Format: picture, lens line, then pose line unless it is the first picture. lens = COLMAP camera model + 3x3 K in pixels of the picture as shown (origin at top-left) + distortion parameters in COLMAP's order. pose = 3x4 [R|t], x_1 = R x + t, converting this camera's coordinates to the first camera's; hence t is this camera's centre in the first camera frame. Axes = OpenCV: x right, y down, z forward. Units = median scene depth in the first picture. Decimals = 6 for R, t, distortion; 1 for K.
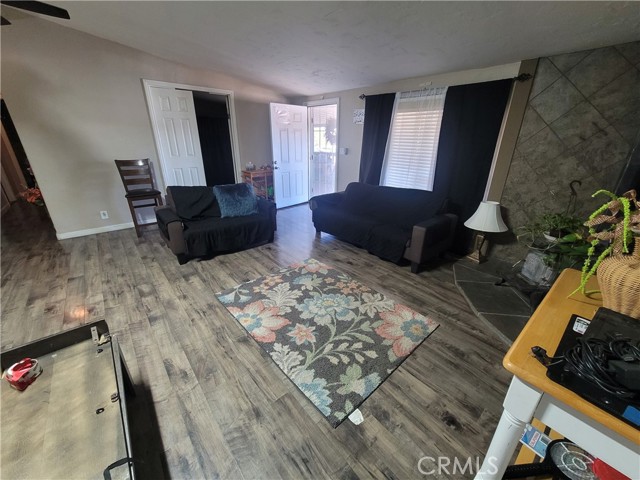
lens RADIAL K [[260.1, 0, 321.8], [0, 260.1, 237.2], [0, 0, 1]] dist [0.002431, -0.000452]
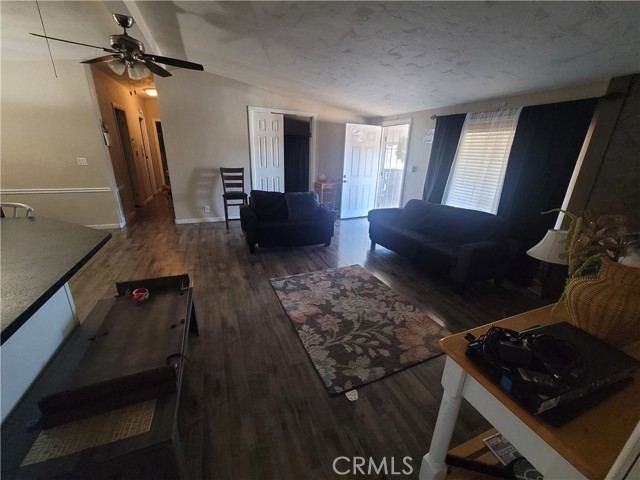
lens RADIAL K [[260.1, 0, 322.0], [0, 260.1, 237.0], [0, 0, 1]] dist [0.002431, -0.000452]
pose [[0.950848, 0.119841, -0.285529, 0.133735], [-0.135978, 0.990009, -0.037302, 0.034345], [0.278206, 0.074295, 0.957644, -0.098419]]
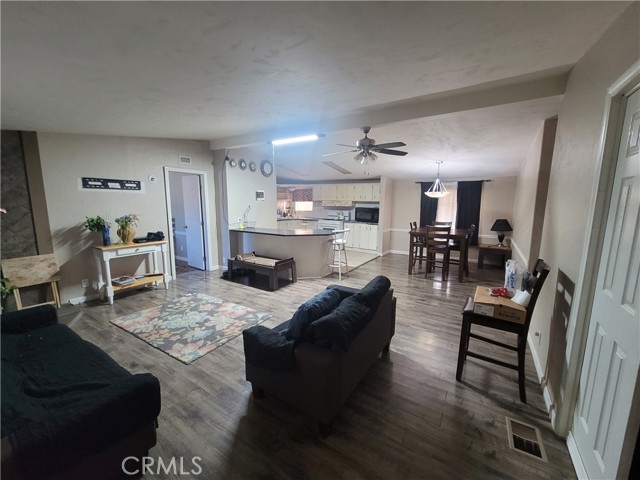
lens RADIAL K [[260.1, 0, 320.7], [0, 260.1, 237.3], [0, 0, 1]] dist [0.002431, -0.000452]
pose [[-0.956292, 0.023403, -0.291476, -0.241613], [-0.123786, 0.870671, 0.476035, -0.783133], [0.264920, 0.491309, -0.829718, 1.885148]]
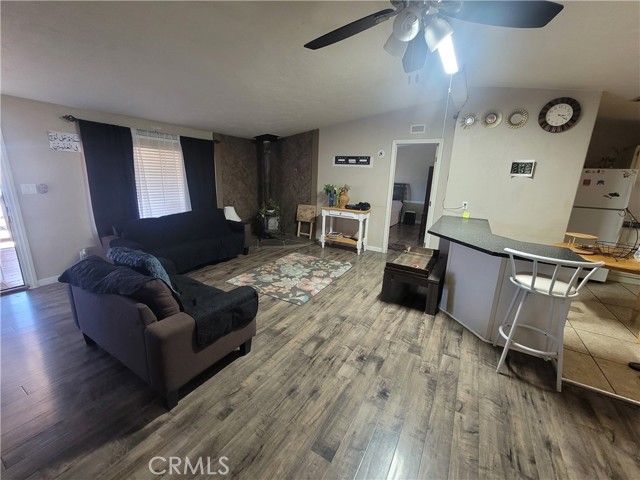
lens RADIAL K [[260.1, 0, 321.4], [0, 260.1, 237.3], [0, 0, 1]] dist [0.002431, -0.000452]
pose [[-0.329290, -0.242186, 0.912641, -1.353047], [0.307851, 0.886196, 0.346244, -0.406278], [-0.892634, 0.394972, -0.217259, 0.983659]]
